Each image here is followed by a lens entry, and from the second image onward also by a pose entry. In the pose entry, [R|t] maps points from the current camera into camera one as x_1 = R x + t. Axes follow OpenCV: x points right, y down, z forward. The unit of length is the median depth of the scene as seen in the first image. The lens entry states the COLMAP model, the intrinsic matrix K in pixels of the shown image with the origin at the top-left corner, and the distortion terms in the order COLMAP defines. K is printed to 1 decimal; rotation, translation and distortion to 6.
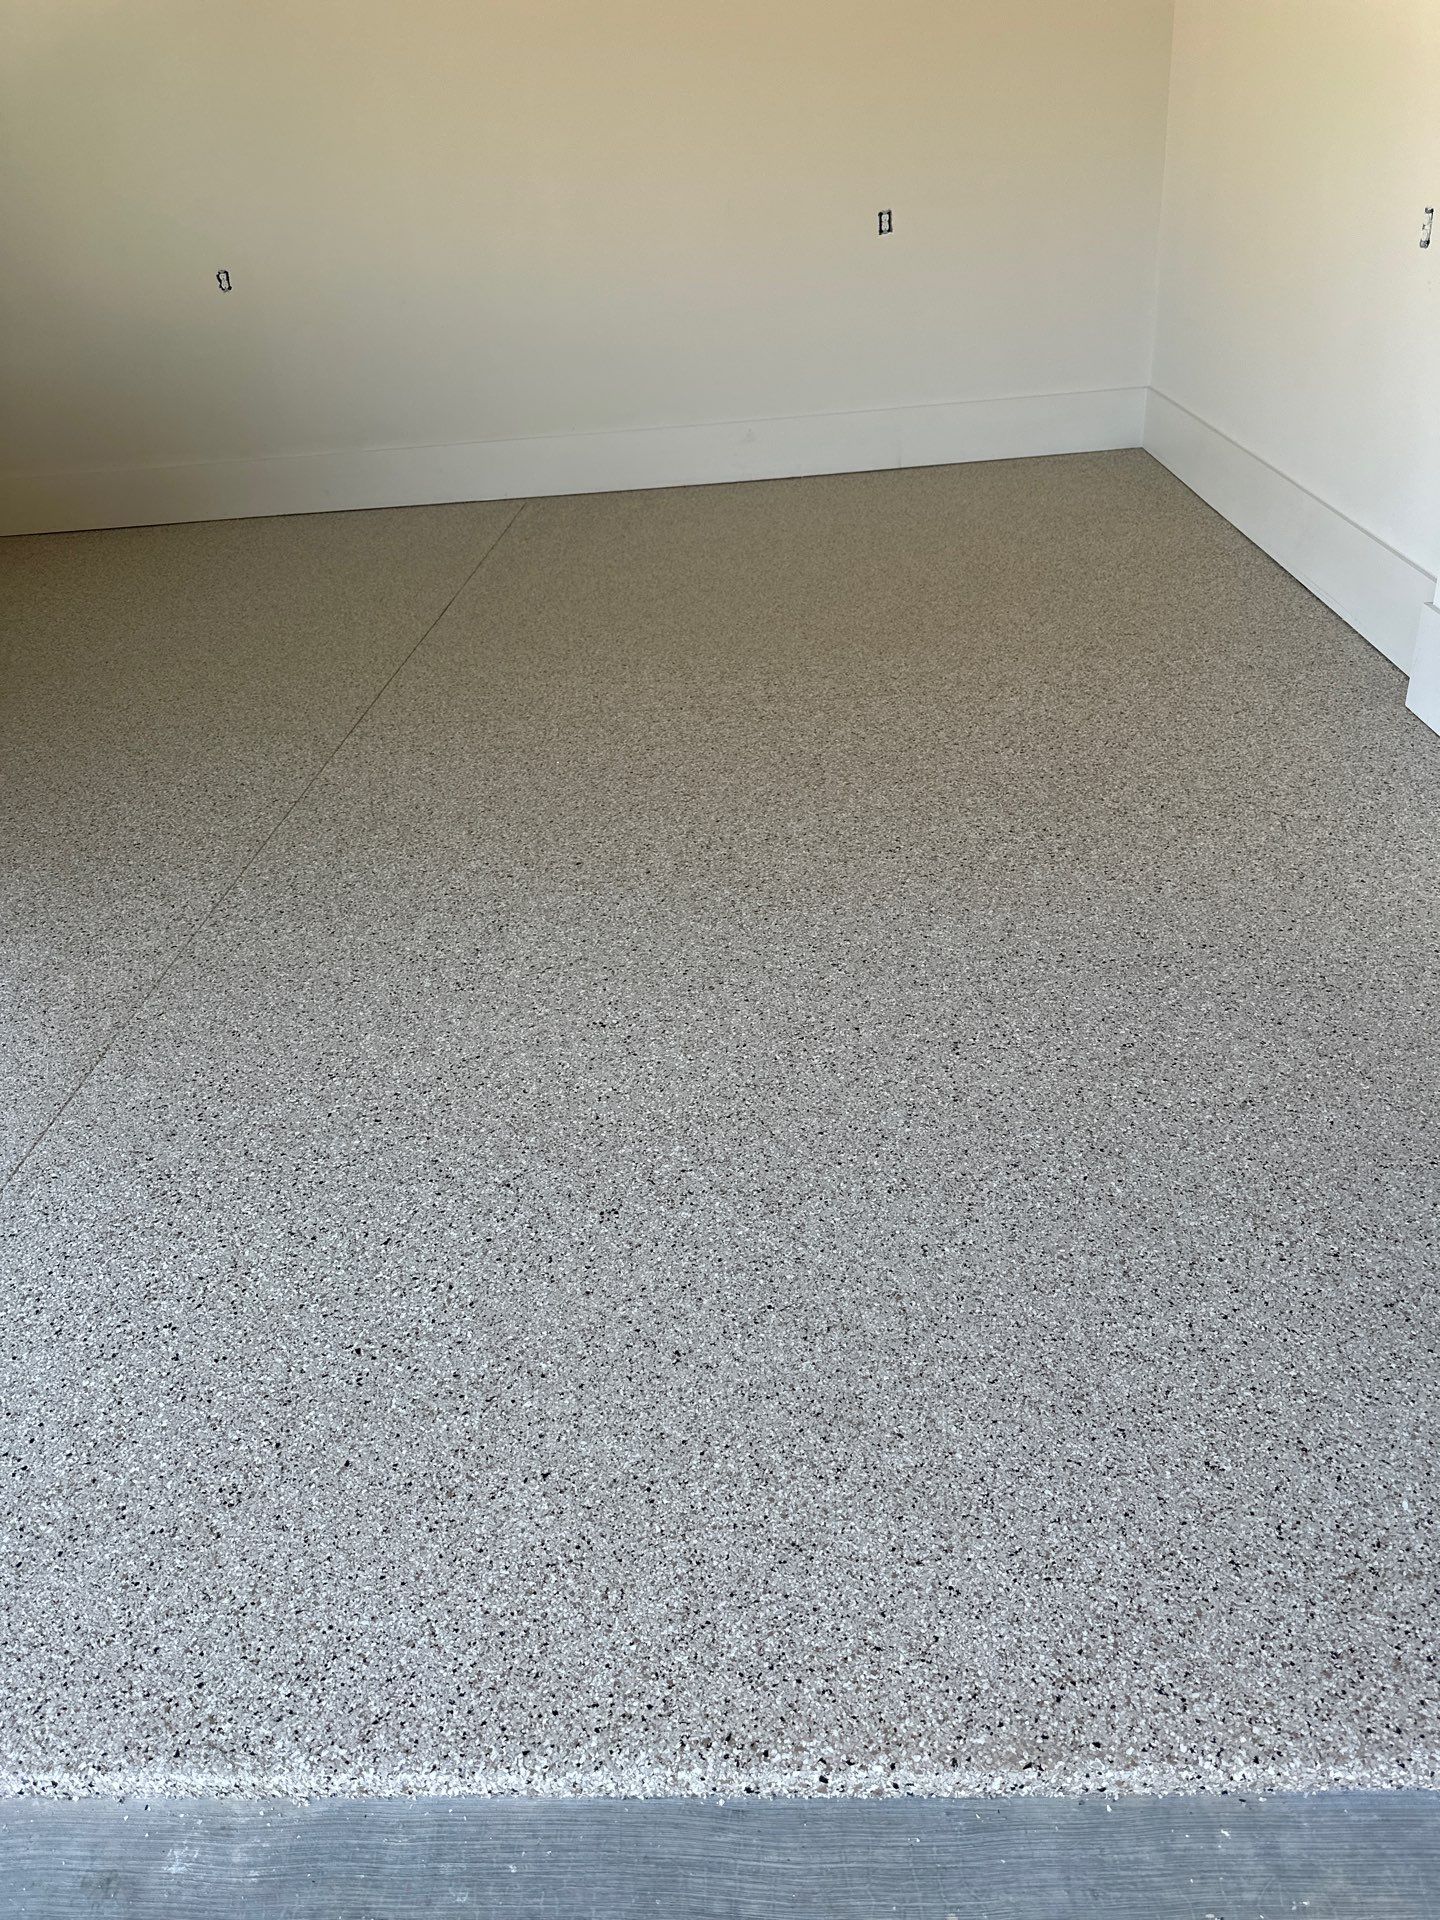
lens RADIAL K [[1332.3, 0, 750.2], [0, 1332.3, 960.1], [0, 0, 1]] dist [0.068535, -0.075380]
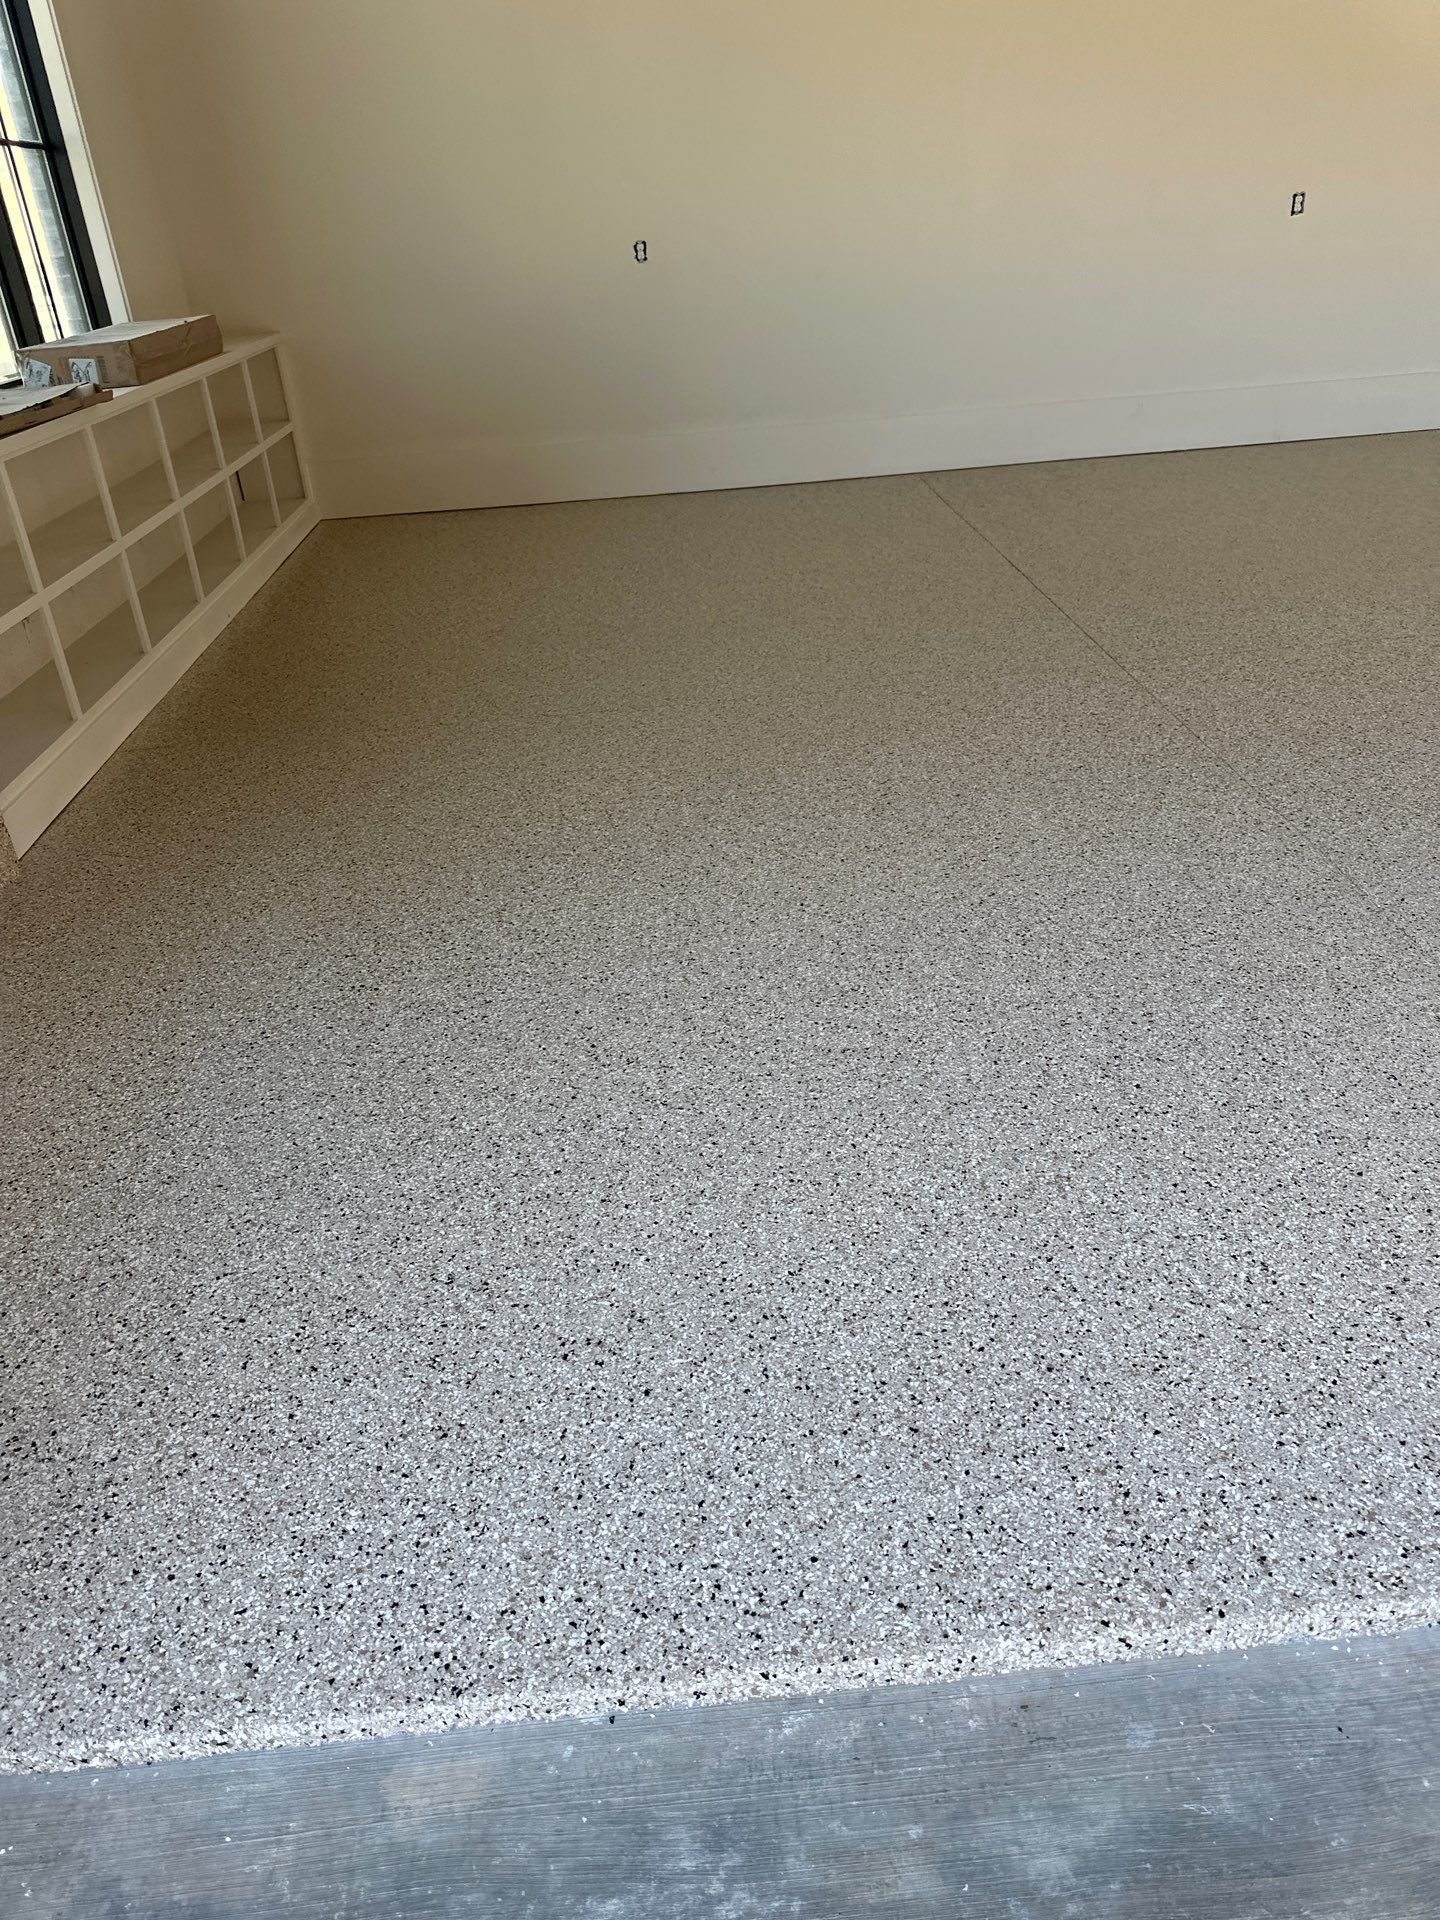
lens RADIAL K [[1332.3, 0, 706.9], [0, 1332.3, 961.6], [0, 0, 1]] dist [0.068535, -0.075380]
pose [[0.993189, -0.043262, 0.108187, -1.202941], [0.045517, 0.998793, -0.018467, 0.091981], [-0.107257, 0.023266, 0.993959, 0.056561]]
